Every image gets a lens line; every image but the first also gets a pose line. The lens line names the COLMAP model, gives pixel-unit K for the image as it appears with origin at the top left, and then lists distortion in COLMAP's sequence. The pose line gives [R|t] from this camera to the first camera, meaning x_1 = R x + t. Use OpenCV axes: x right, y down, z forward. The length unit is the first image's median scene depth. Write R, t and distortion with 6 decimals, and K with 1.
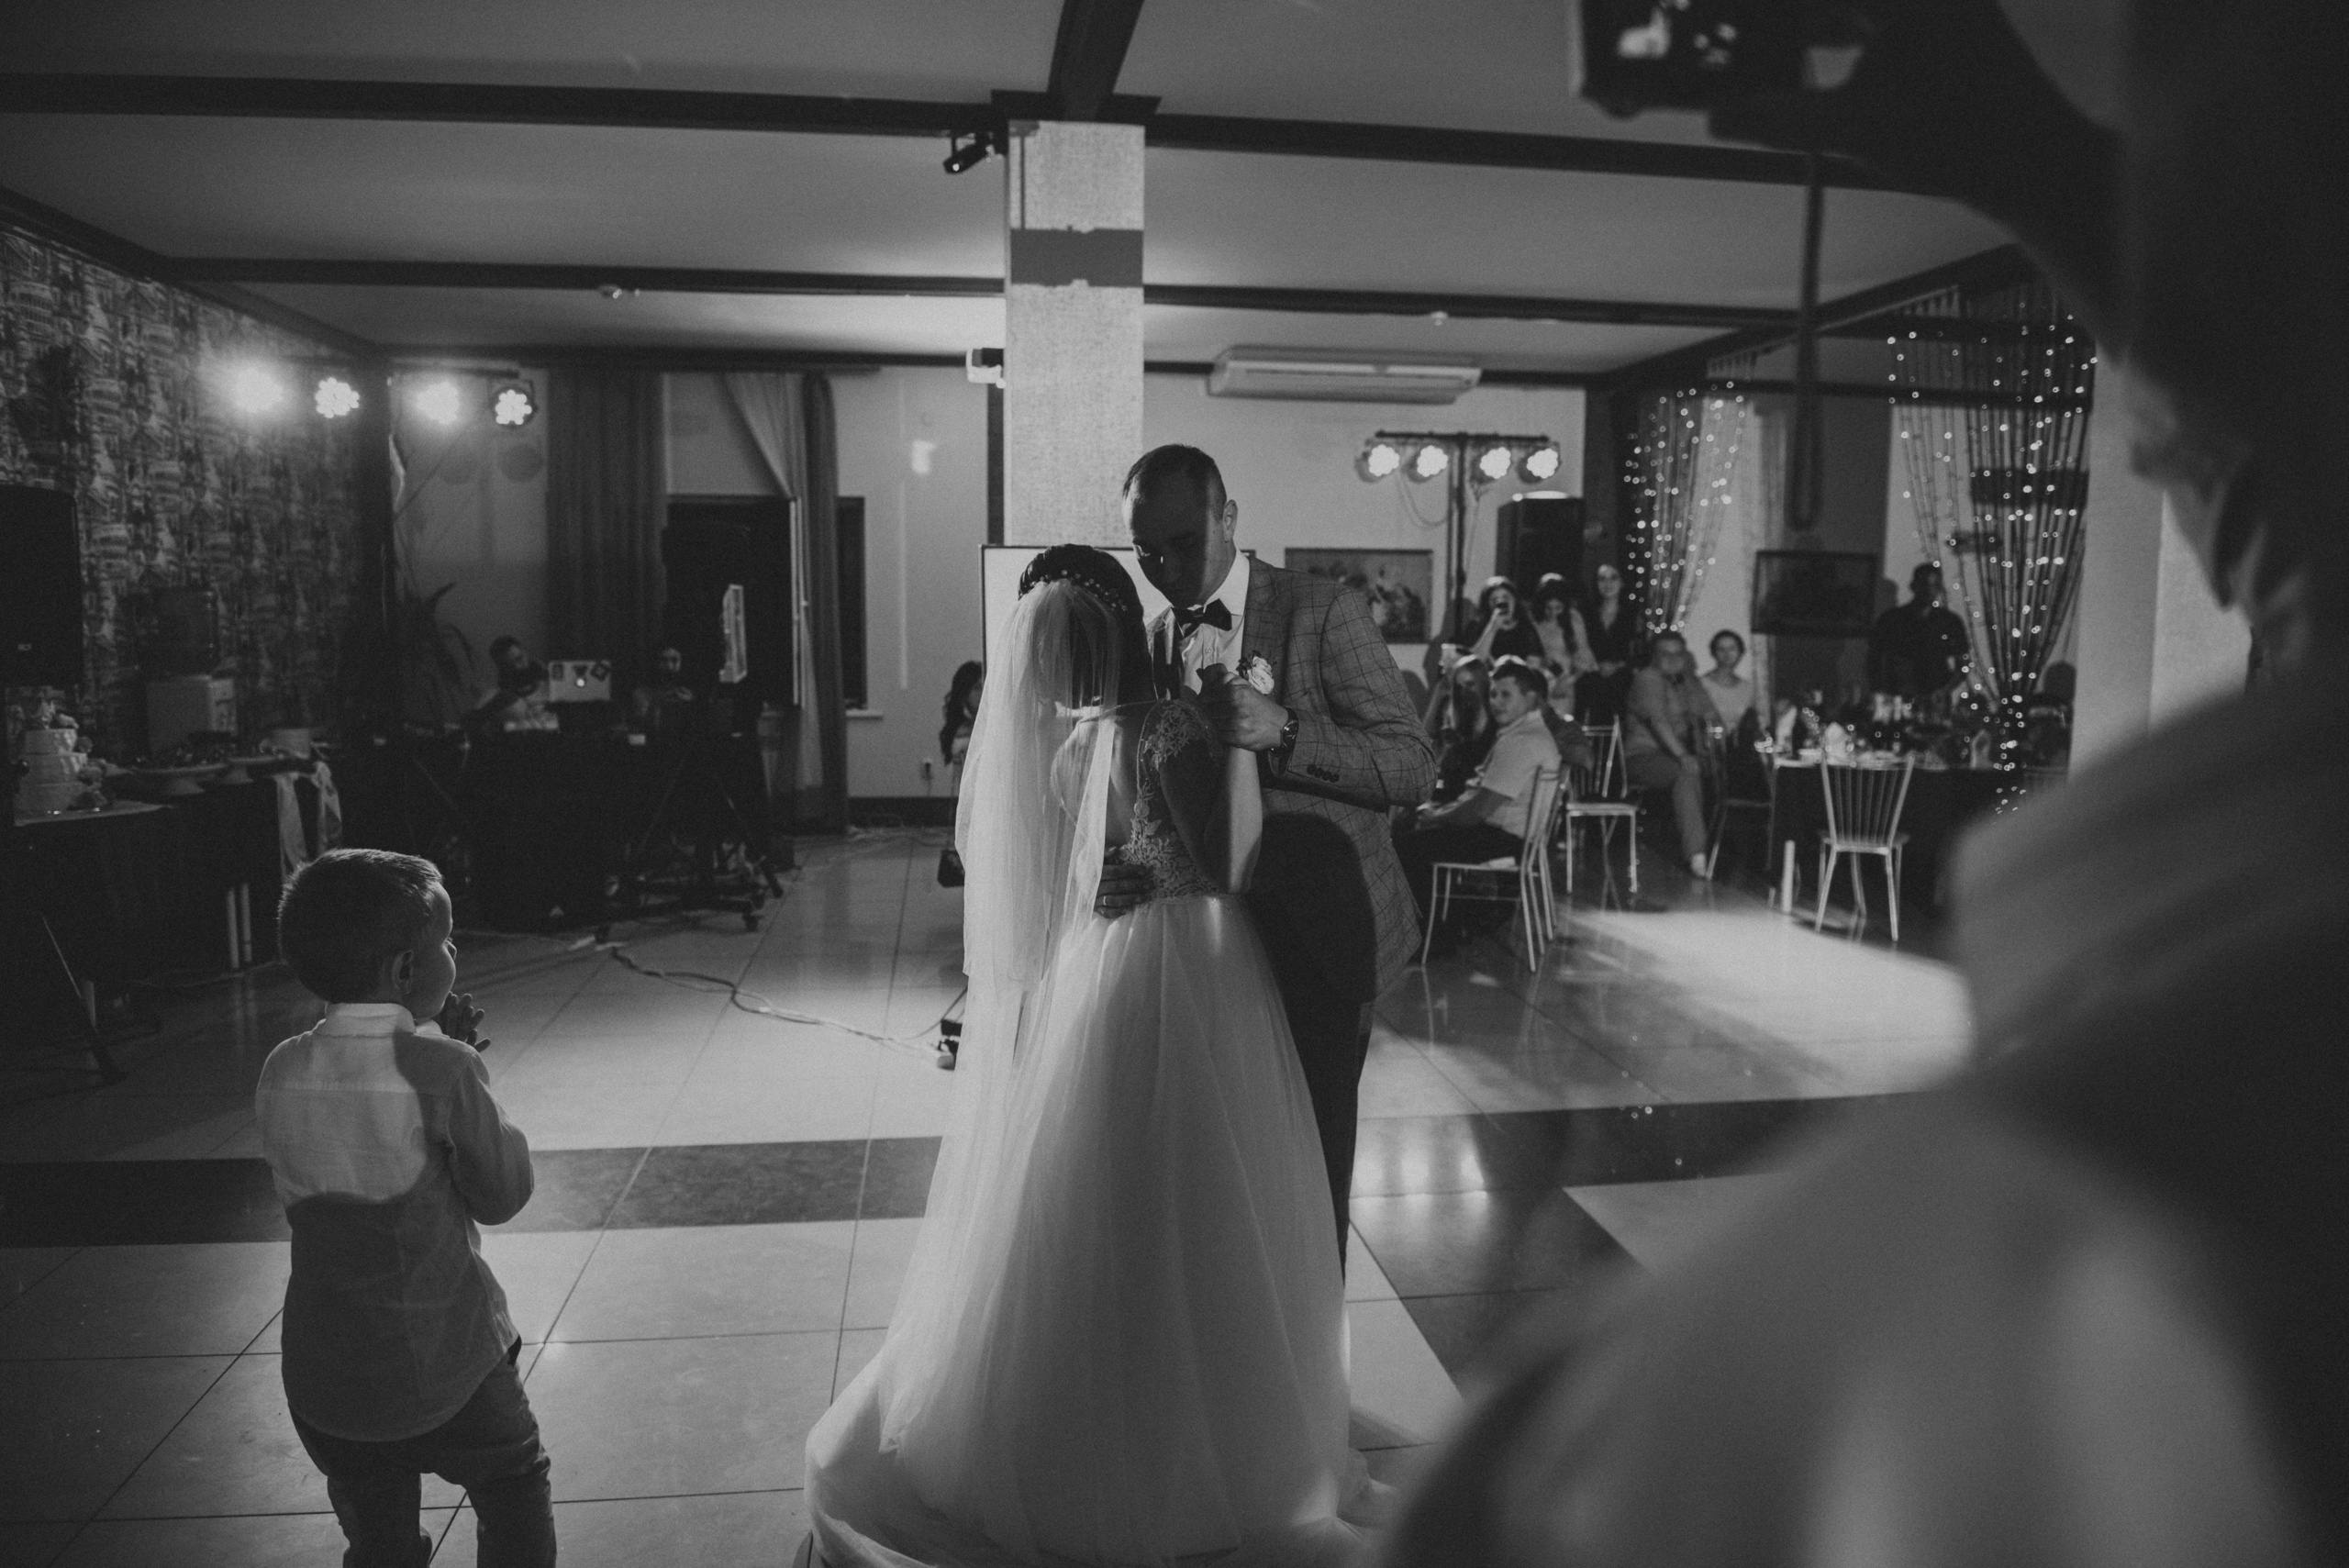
lens RADIAL K [[1594.6, 0, 1174.5], [0, 1594.6, 784.0], [0, 0, 1]] dist [-0.055106, -0.000970]
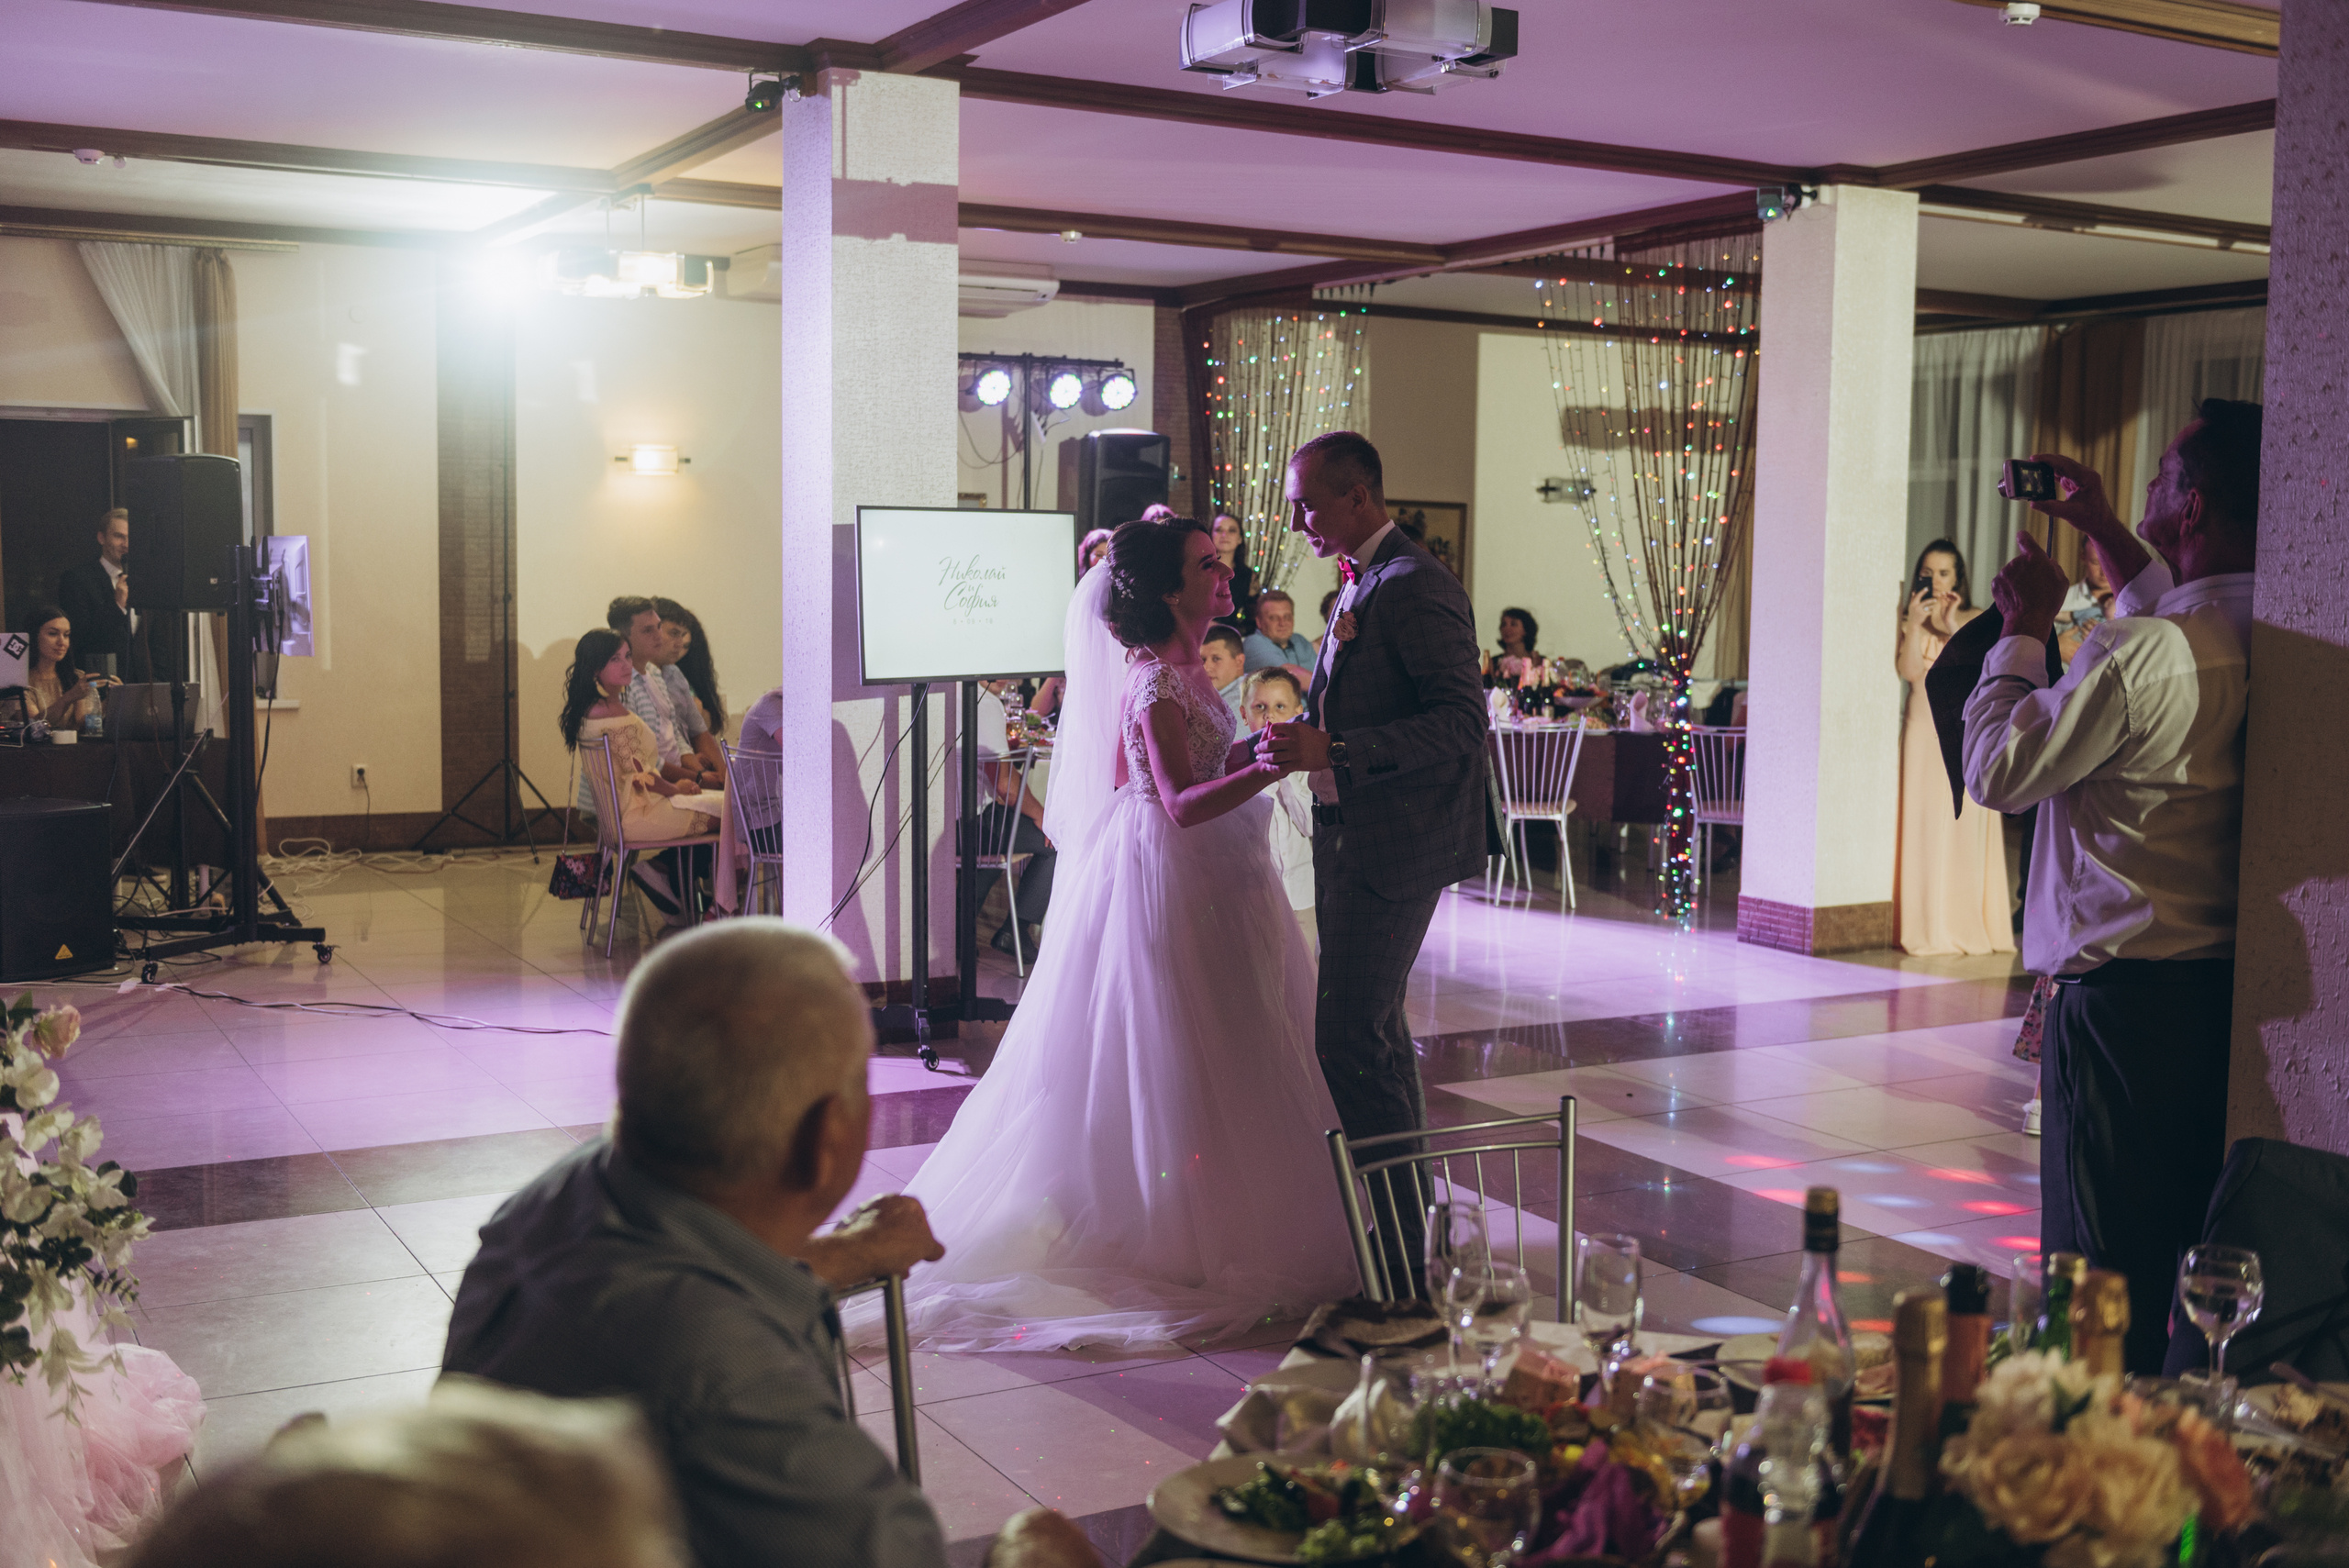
lens RADIAL K [[2461.5, 0, 1174.5], [0, 2461.5, 784.0], [0, 0, 1]] dist [-0.025806, -0.014413]
pose [[0.931871, -0.029453, 0.361591, -0.284231], [0.036232, 0.999272, -0.011981, 0.028865], [-0.360975, 0.024266, 0.932260, -0.290796]]
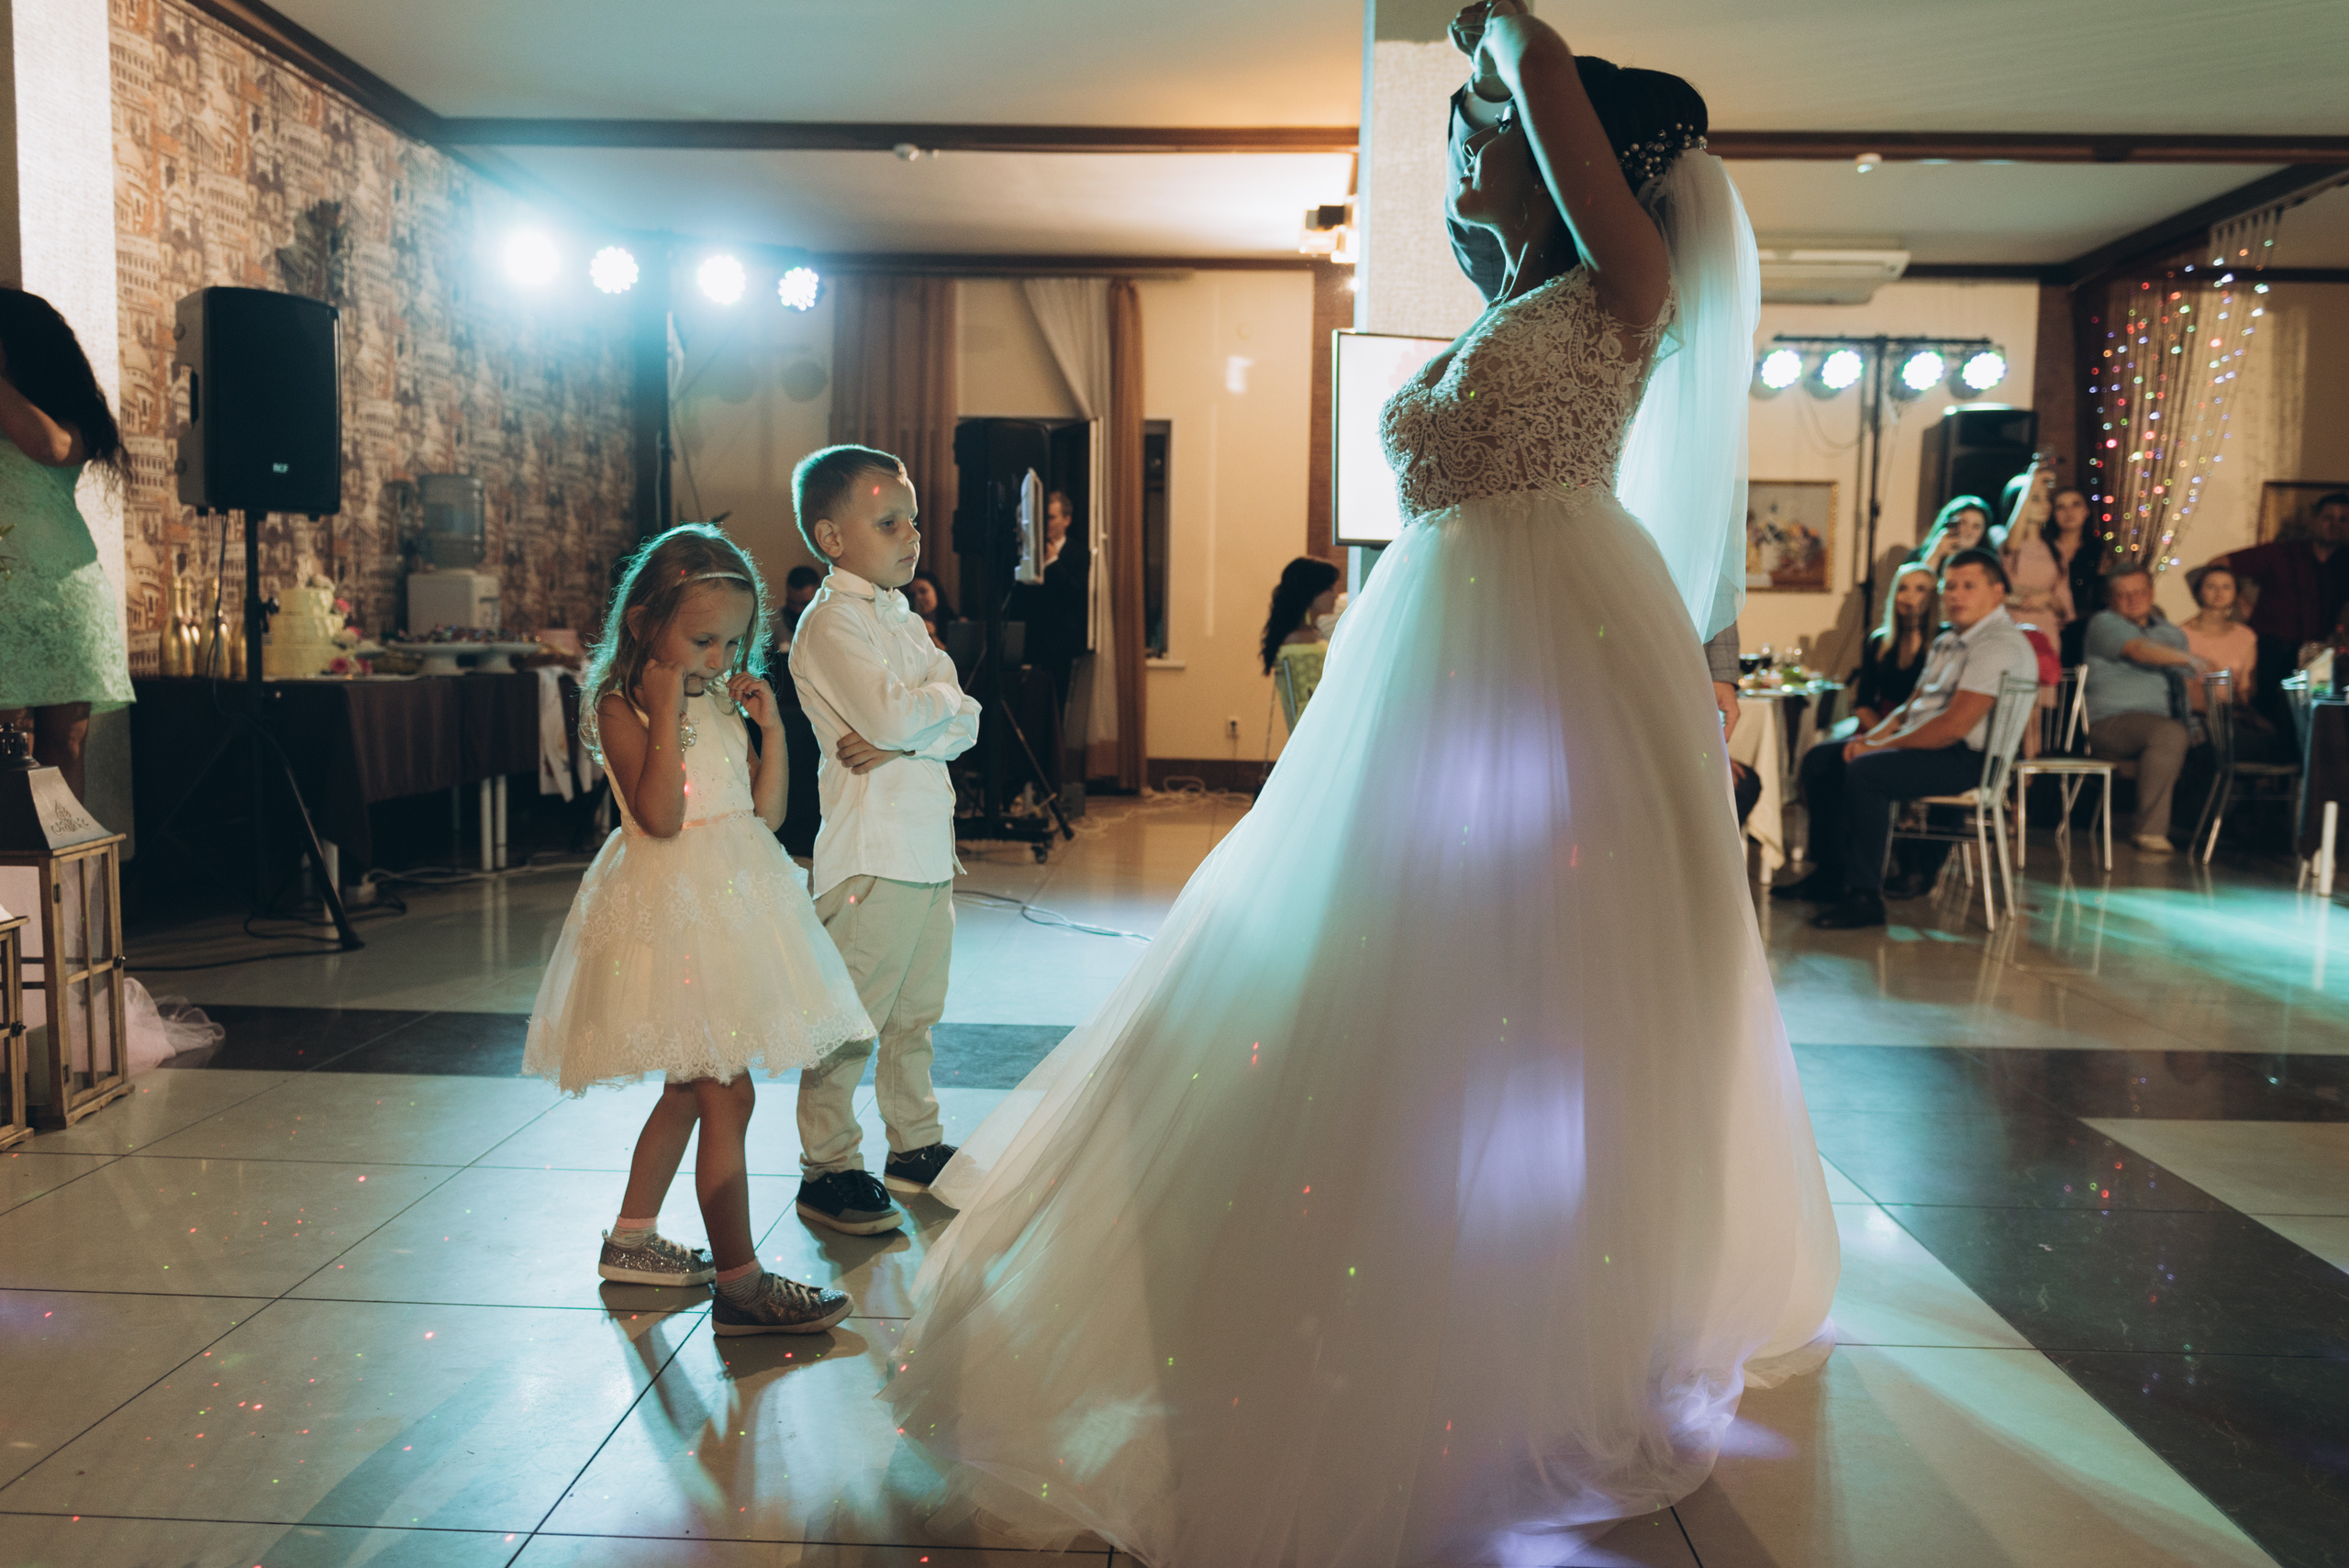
lens RADIAL K [[1763.8, 0, 1169.5], [0, 1763.8, 792.4], [0, 0, 1]] dist [0.002291, -0.009057]
pose [[0.983937, 0.024901, -0.176771, -0.021128], [-0.029843, 0.999233, -0.025353, 0.068586], [0.176004, 0.030221, 0.983925, 0.041156]]
